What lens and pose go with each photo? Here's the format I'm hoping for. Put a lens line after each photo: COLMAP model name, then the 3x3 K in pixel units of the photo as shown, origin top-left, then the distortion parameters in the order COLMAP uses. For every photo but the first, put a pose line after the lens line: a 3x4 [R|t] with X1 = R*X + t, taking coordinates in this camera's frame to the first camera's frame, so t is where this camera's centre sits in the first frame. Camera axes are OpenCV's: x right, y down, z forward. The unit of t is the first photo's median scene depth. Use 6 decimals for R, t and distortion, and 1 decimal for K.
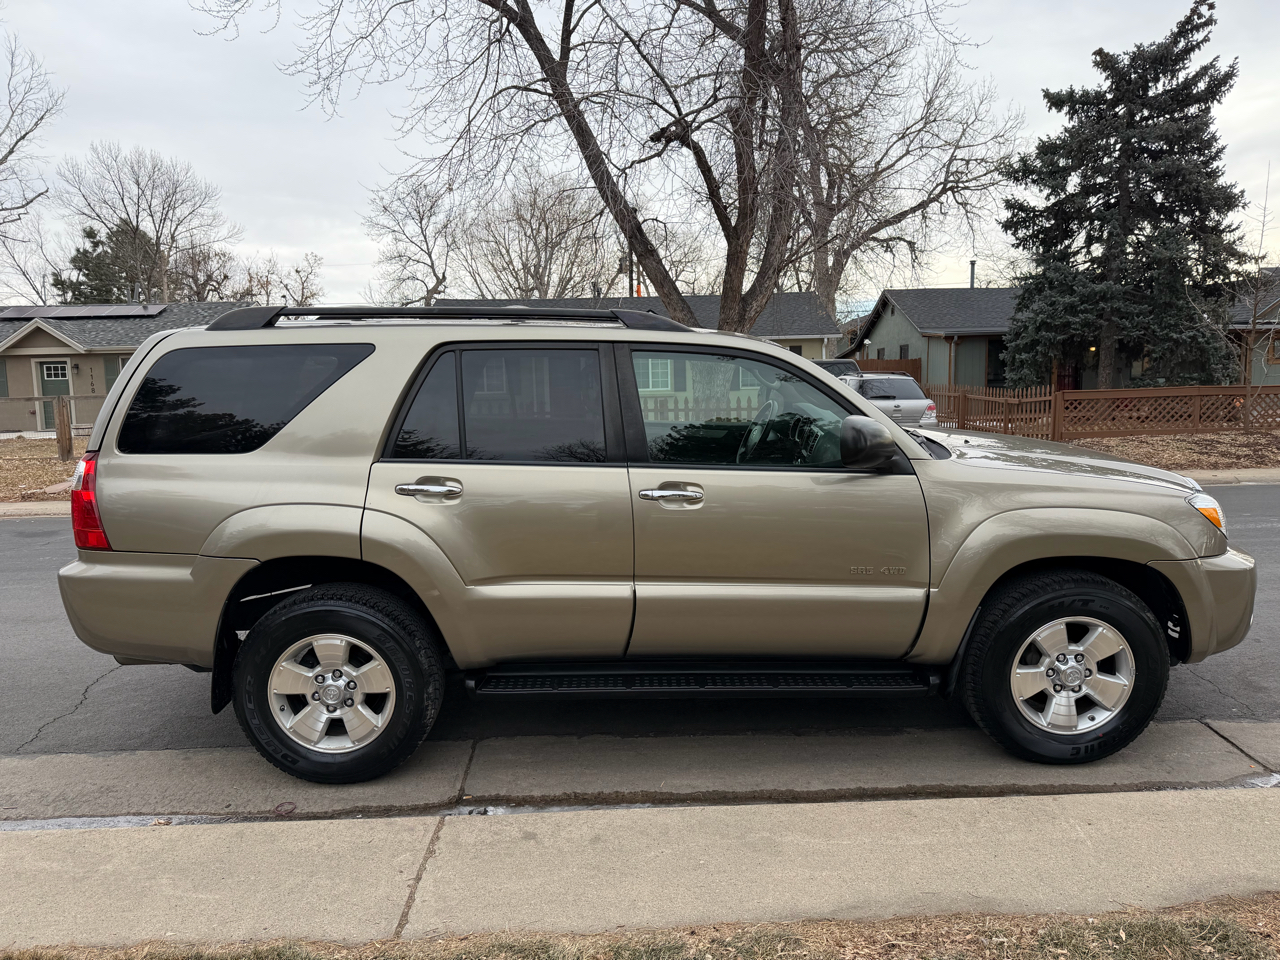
lens RADIAL K [[921.1, 0, 636.6], [0, 921.1, 485.3], [0, 0, 1]] dist [-0.005492, -0.006279]
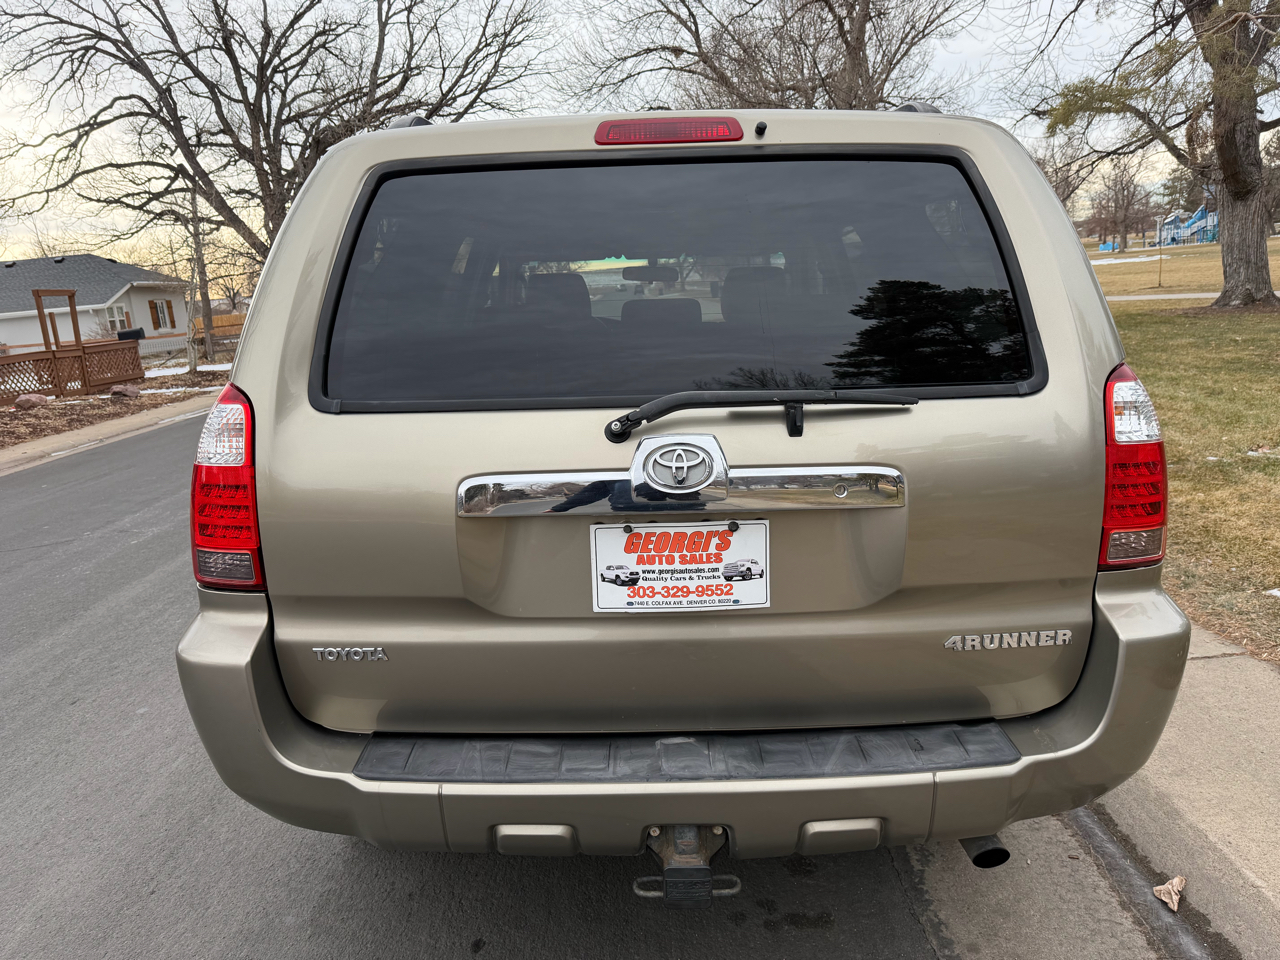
lens RADIAL K [[919.4, 0, 640.2], [0, 919.4, 487.4], [0, 0, 1]] dist [-0.004686, -0.002986]
pose [[0.029745, -0.192856, 0.980776, -0.141374], [0.189681, 0.964470, 0.183897, -0.005788], [-0.981395, 0.180565, 0.065269, 0.105294]]
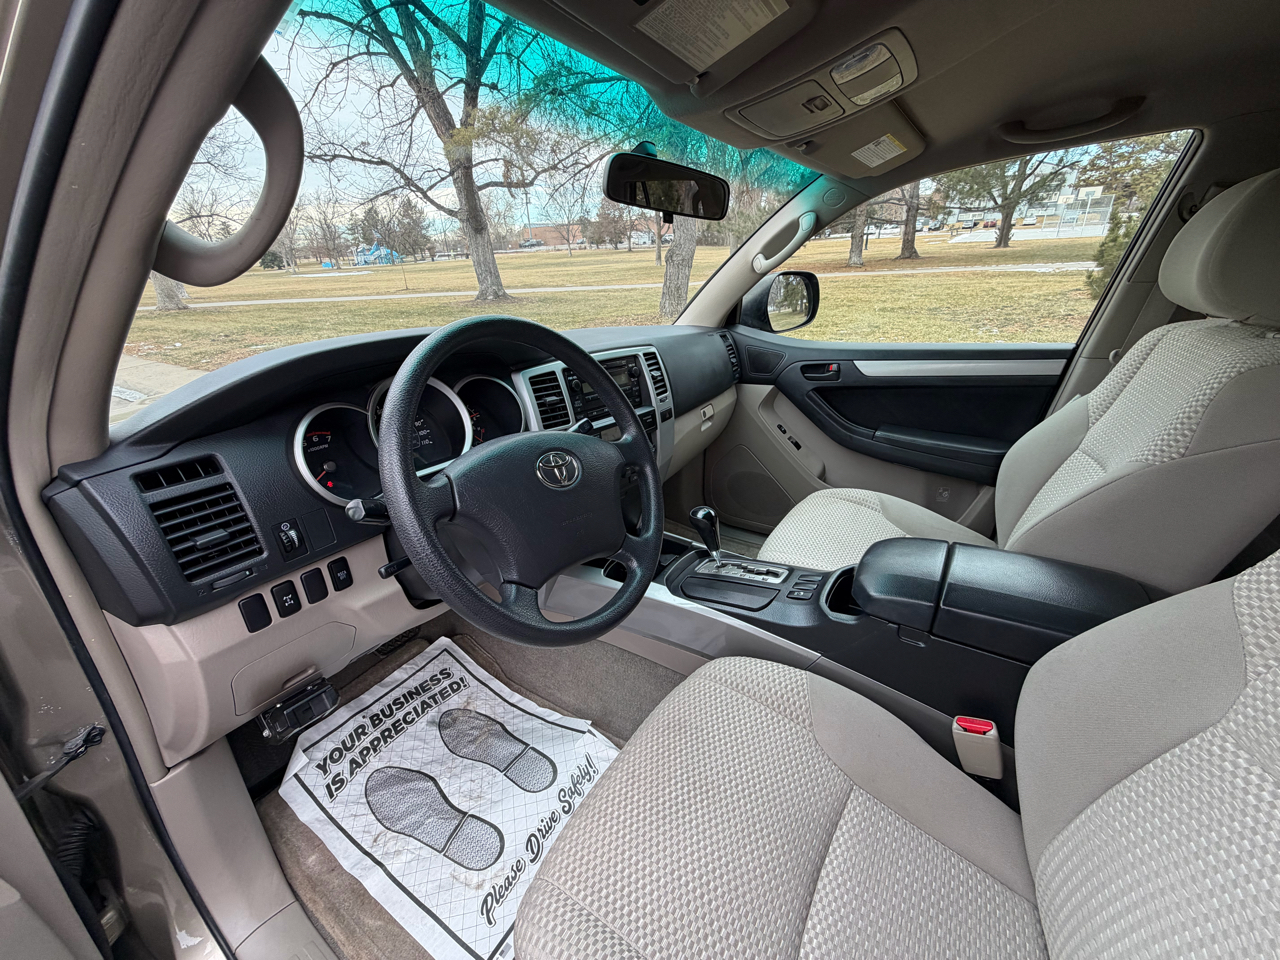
lens RADIAL K [[516.5, 0, 640.0], [0, 516.5, 480.0], [0, 0, 1]] dist [-0.000754, -0.000151]
pose [[-0.816364, -0.175520, 0.550220, -0.124731], [0.132538, 0.870338, 0.474284, -0.006517], [-0.562124, 0.460113, -0.687250, 0.109029]]
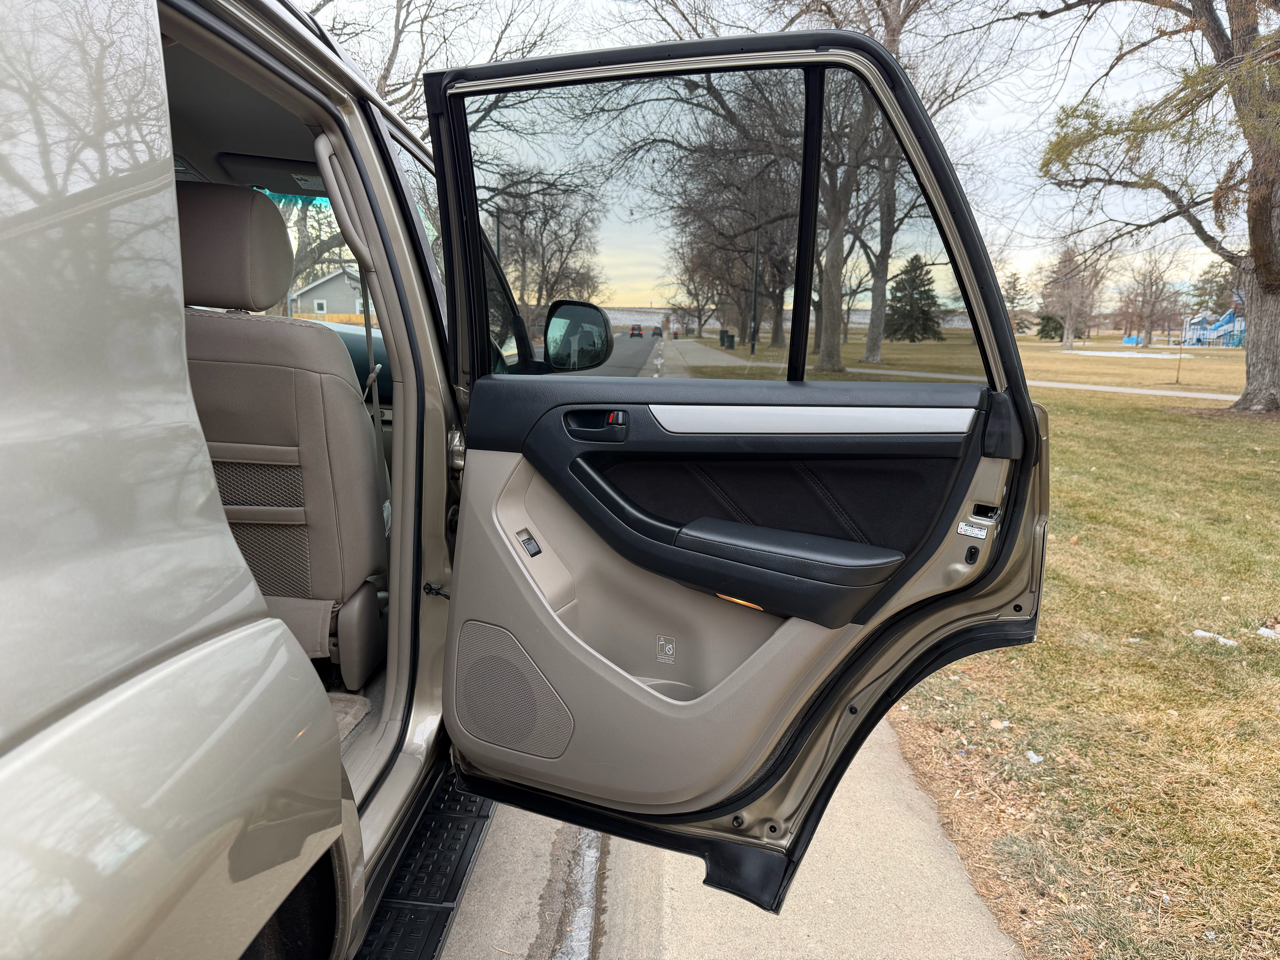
lens RADIAL K [[921.1, 0, 636.6], [0, 921.1, 485.3], [0, 0, 1]] dist [-0.005492, -0.006279]
pose [[0.058727, -0.140363, 0.988357, -0.132370], [0.085095, 0.987166, 0.135138, -0.004561], [-0.994641, 0.076168, 0.069918, 0.100039]]
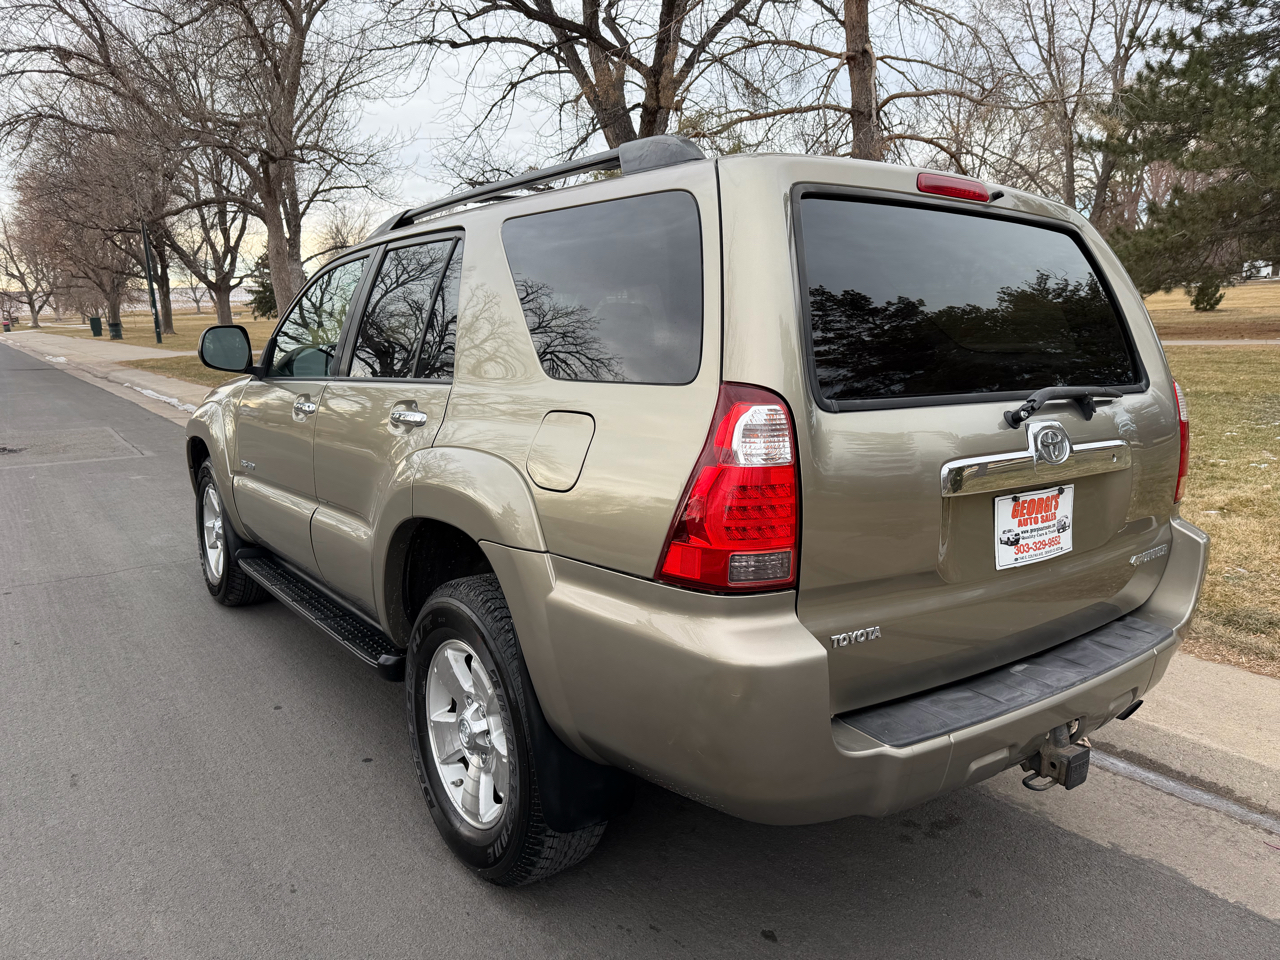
lens RADIAL K [[912.2, 0, 633.7], [0, 912.2, 481.2], [0, 0, 1]] dist [0.009223, 0.000348]
pose [[-0.564595, -0.118437, 0.816826, -0.139723], [0.136840, 0.962523, 0.234147, -0.006865], [-0.813945, 0.243973, -0.527229, 0.113013]]
